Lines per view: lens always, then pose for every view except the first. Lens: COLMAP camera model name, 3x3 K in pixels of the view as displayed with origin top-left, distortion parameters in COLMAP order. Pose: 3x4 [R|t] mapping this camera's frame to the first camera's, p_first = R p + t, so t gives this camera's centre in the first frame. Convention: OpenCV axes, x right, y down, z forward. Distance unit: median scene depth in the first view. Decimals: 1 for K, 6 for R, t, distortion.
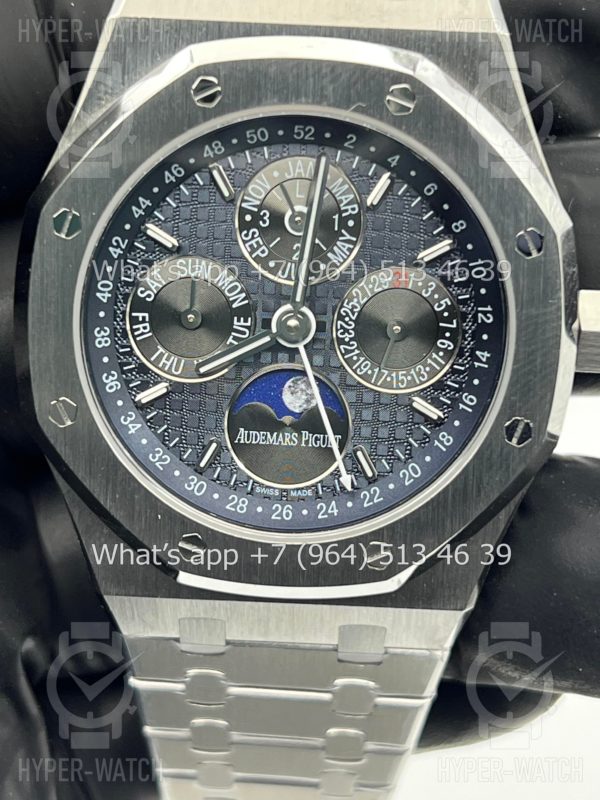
lens RADIAL K [[1897.4, 0, 300.0], [0, 1897.4, 400.0], [0, 0, 1]] dist [0.236842, -0.750209]
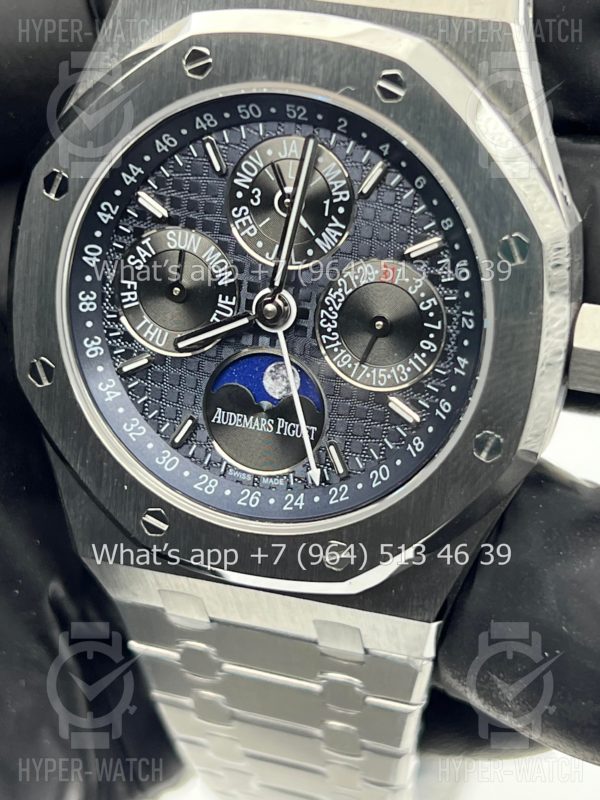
lens RADIAL K [[1897.4, 0, 300.0], [0, 1897.4, 400.0], [0, 0, 1]] dist [0.236842, -0.750209]
pose [[0.966219, 0.114794, -0.230747, 0.238407], [-0.106411, 0.993139, 0.048493, -0.041826], [0.234730, -0.022300, 0.971805, 0.058298]]
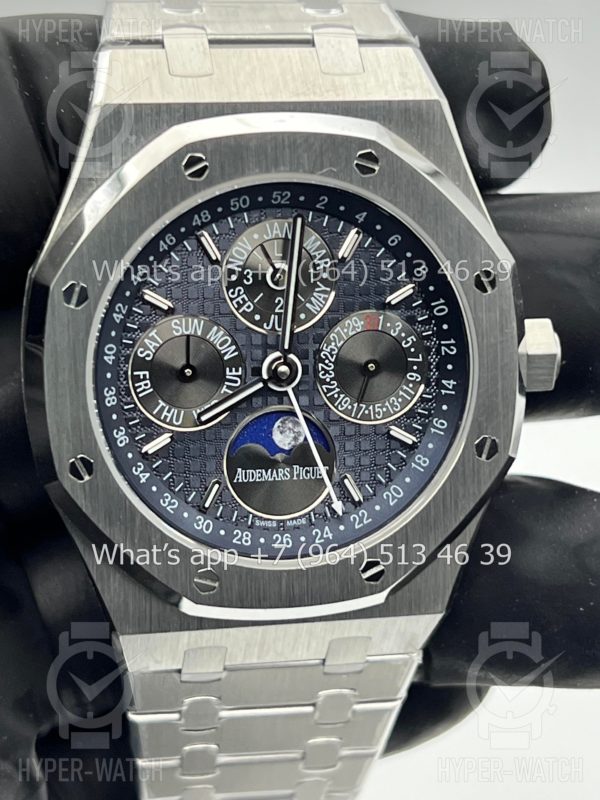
lens RADIAL K [[1897.4, 0, 300.0], [0, 1897.4, 400.0], [0, 0, 1]] dist [0.236842, -0.750209]
pose [[0.978066, -0.086231, 0.189608, -0.203928], [0.091876, 0.995545, -0.021169, 0.001980], [-0.186938, 0.038126, 0.981632, -0.087456]]
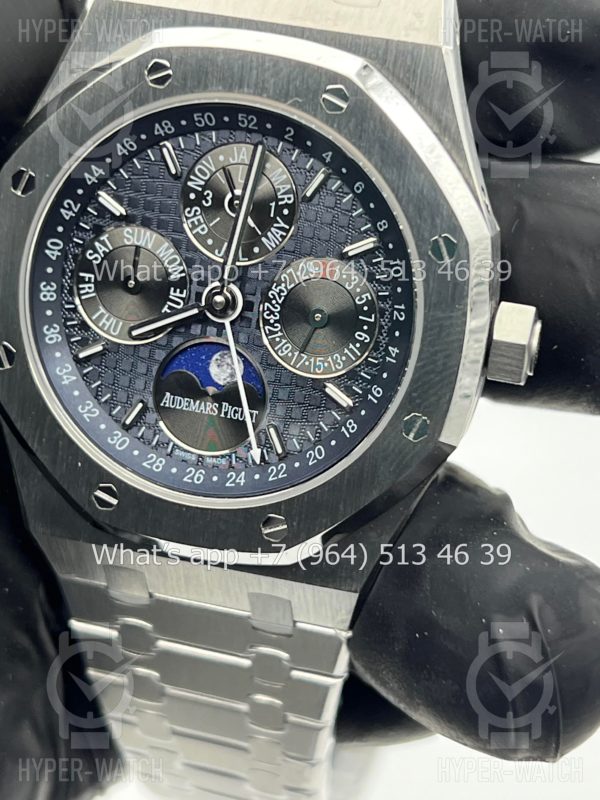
lens RADIAL K [[1897.4, 0, 300.0], [0, 1897.4, 400.0], [0, 0, 1]] dist [0.236842, -0.750209]
pose [[0.977662, 0.125036, -0.168947, 0.225229], [-0.127889, 0.991770, -0.006067, 0.016182], [0.166797, 0.027538, 0.985607, -0.038076]]
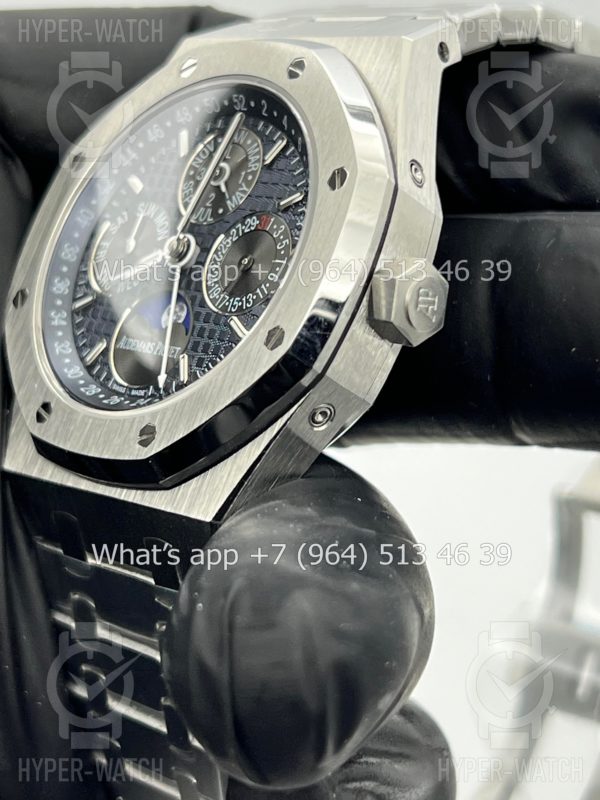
lens RADIAL K [[1897.4, 0, 300.0], [0, 1897.4, 400.0], [0, 0, 1]] dist [0.236842, -0.750209]
pose [[0.720212, 0.095541, -0.687144, 0.851491], [-0.425447, 0.843186, -0.328683, 0.385900], [0.547987, 0.529065, 0.647920, 0.337675]]
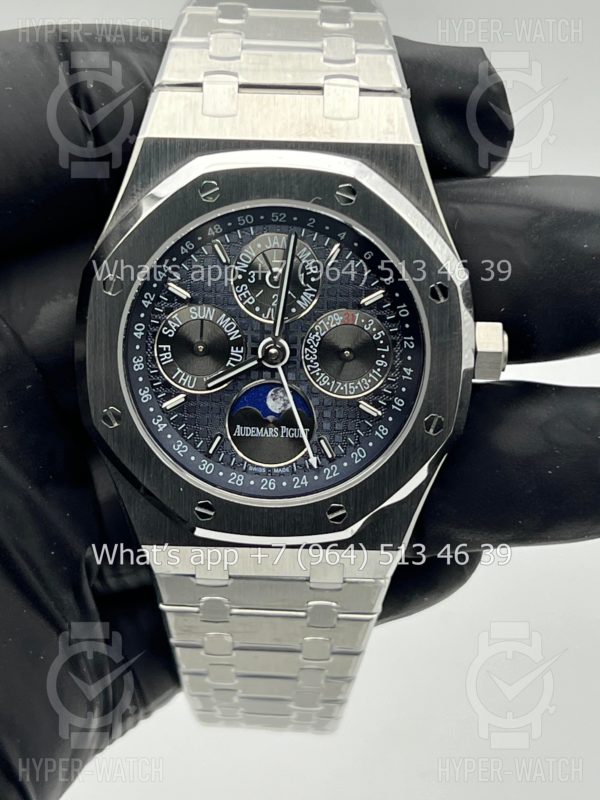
lens RADIAL K [[1897.4, 0, 300.0], [0, 1897.4, 400.0], [0, 0, 1]] dist [0.236842, -0.750209]
pose [[0.999654, -0.020432, 0.016566, -0.007957], [0.019827, 0.999159, 0.035880, -0.053962], [-0.017285, -0.035539, 0.999219, -0.408998]]
